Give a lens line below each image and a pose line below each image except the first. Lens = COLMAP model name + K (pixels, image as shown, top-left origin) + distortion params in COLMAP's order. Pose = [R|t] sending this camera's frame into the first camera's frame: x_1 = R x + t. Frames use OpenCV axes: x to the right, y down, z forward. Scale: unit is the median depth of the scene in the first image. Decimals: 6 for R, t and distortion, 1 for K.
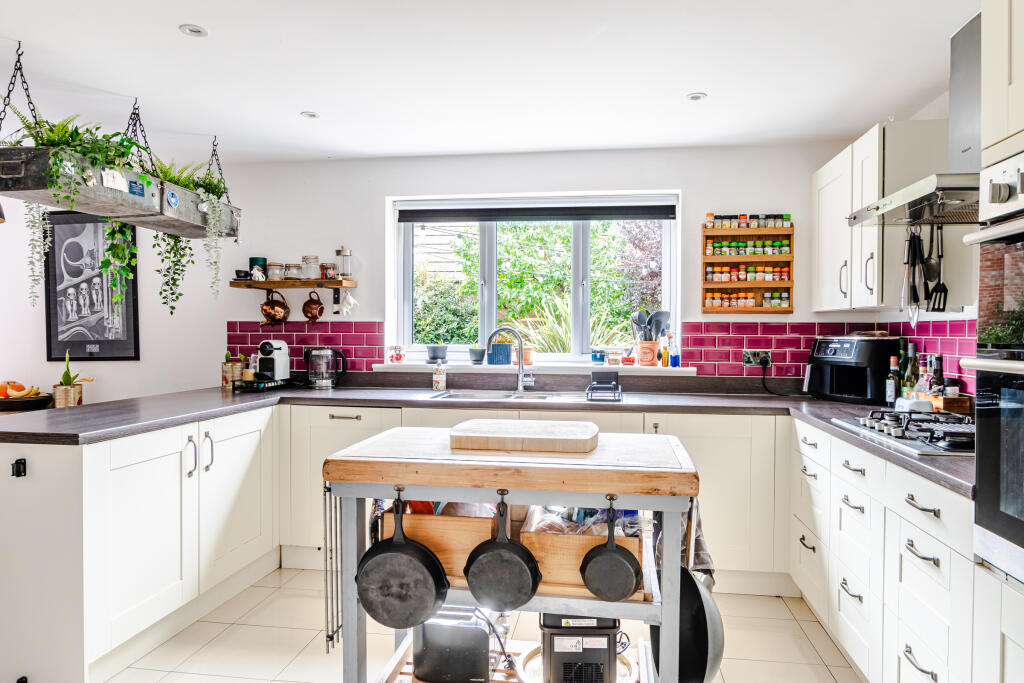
lens RADIAL K [[665.8, 0, 524.9], [0, 665.8, 340.4], [0, 0, 1]] dist [-0.002490, -0.006420]
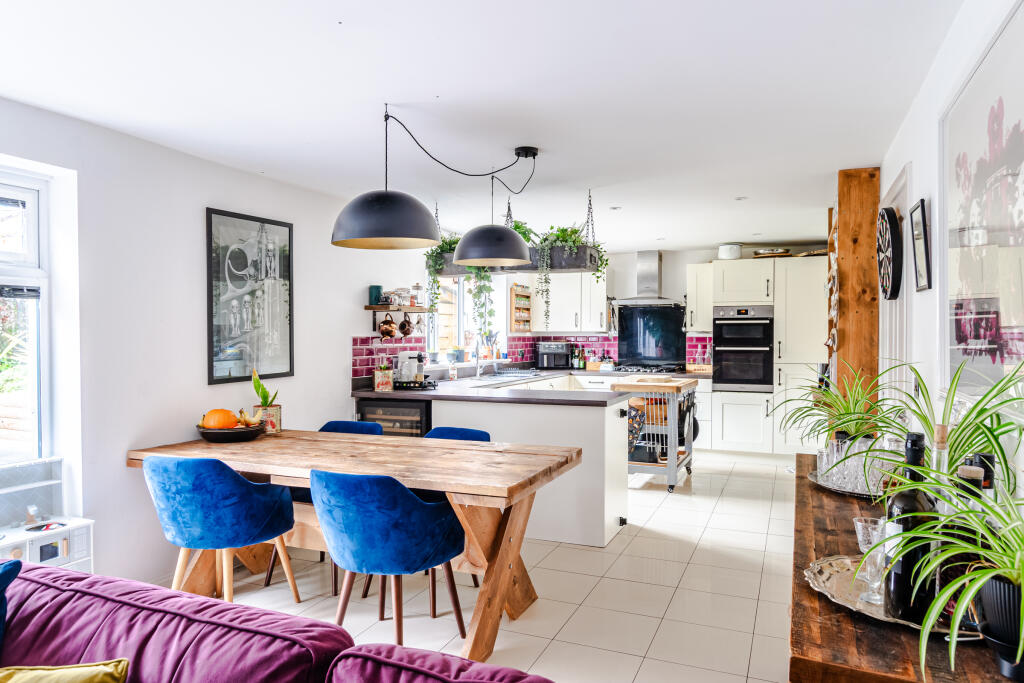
lens RADIAL K [[665.8, 0, 514.6], [0, 665.8, 345.7], [0, 0, 1]] dist [-0.002490, -0.006420]
pose [[0.257528, -0.018581, 0.966092, -1.614107], [0.015338, 0.999768, 0.015140, -0.027862], [-0.966149, 0.010919, 0.257753, 0.454475]]
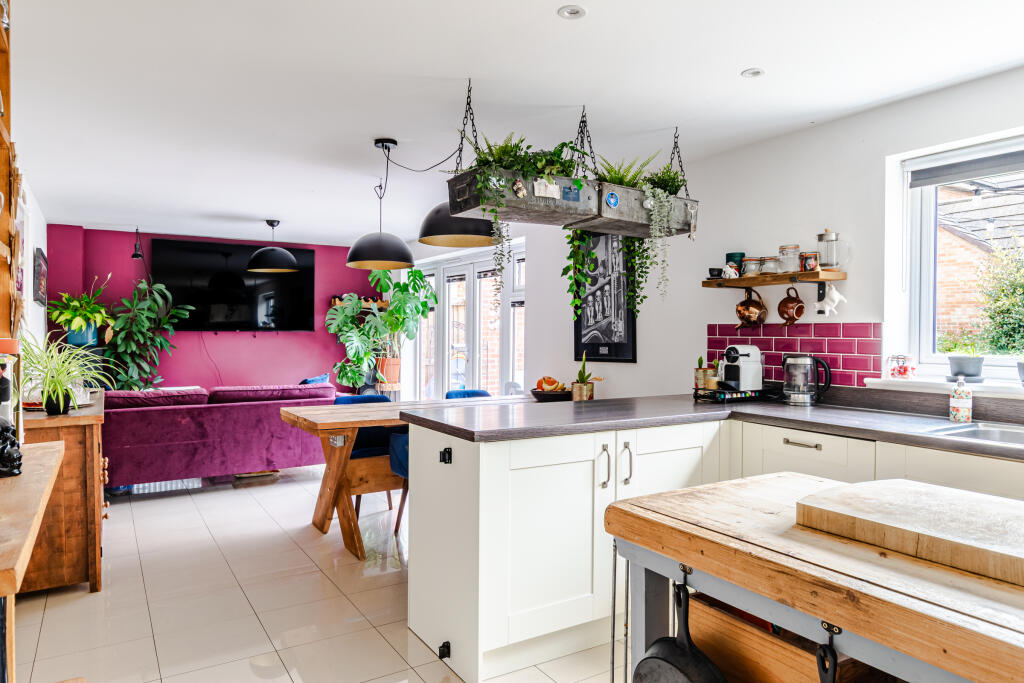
lens RADIAL K [[665.8, 0, 511.8], [0, 665.8, 341.5], [0, 0, 1]] dist [-0.002490, -0.006420]
pose [[0.642360, 0.010138, -0.766336, 0.099475], [-0.012895, 0.999914, 0.002420, -0.003351], [0.766295, 0.008328, 0.642435, 0.202261]]
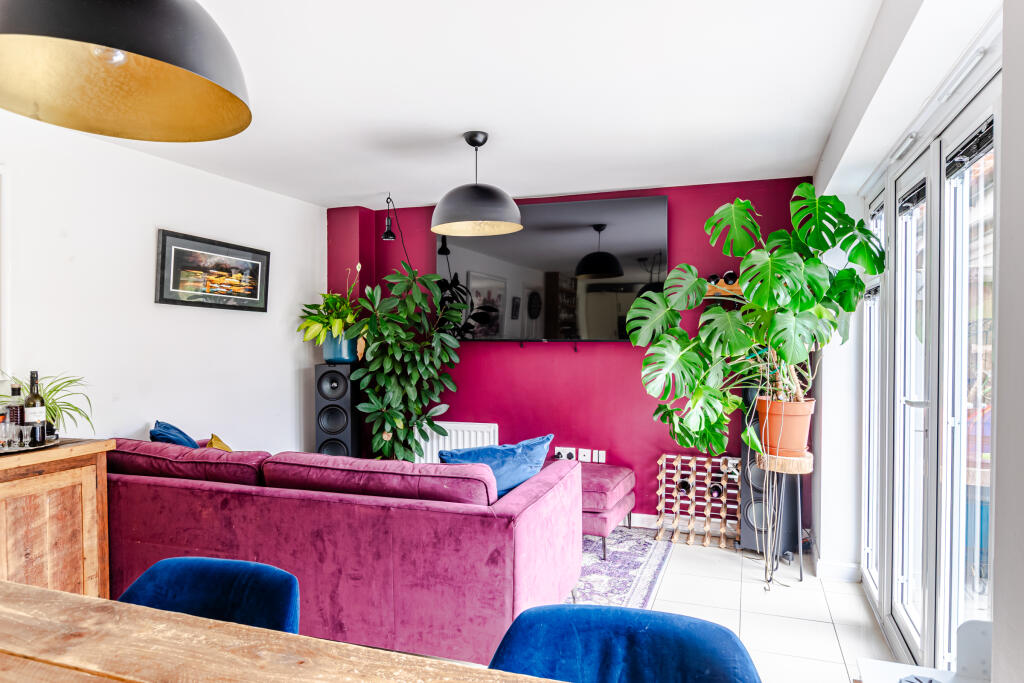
lens RADIAL K [[665.8, 0, 517.3], [0, 665.8, 339.7], [0, 0, 1]] dist [-0.002490, -0.006420]
pose [[-0.177899, 0.003710, -0.984042, -0.683461], [-0.013125, 0.999895, 0.006143, -0.028503], [0.983961, 0.014008, -0.177831, 1.005584]]
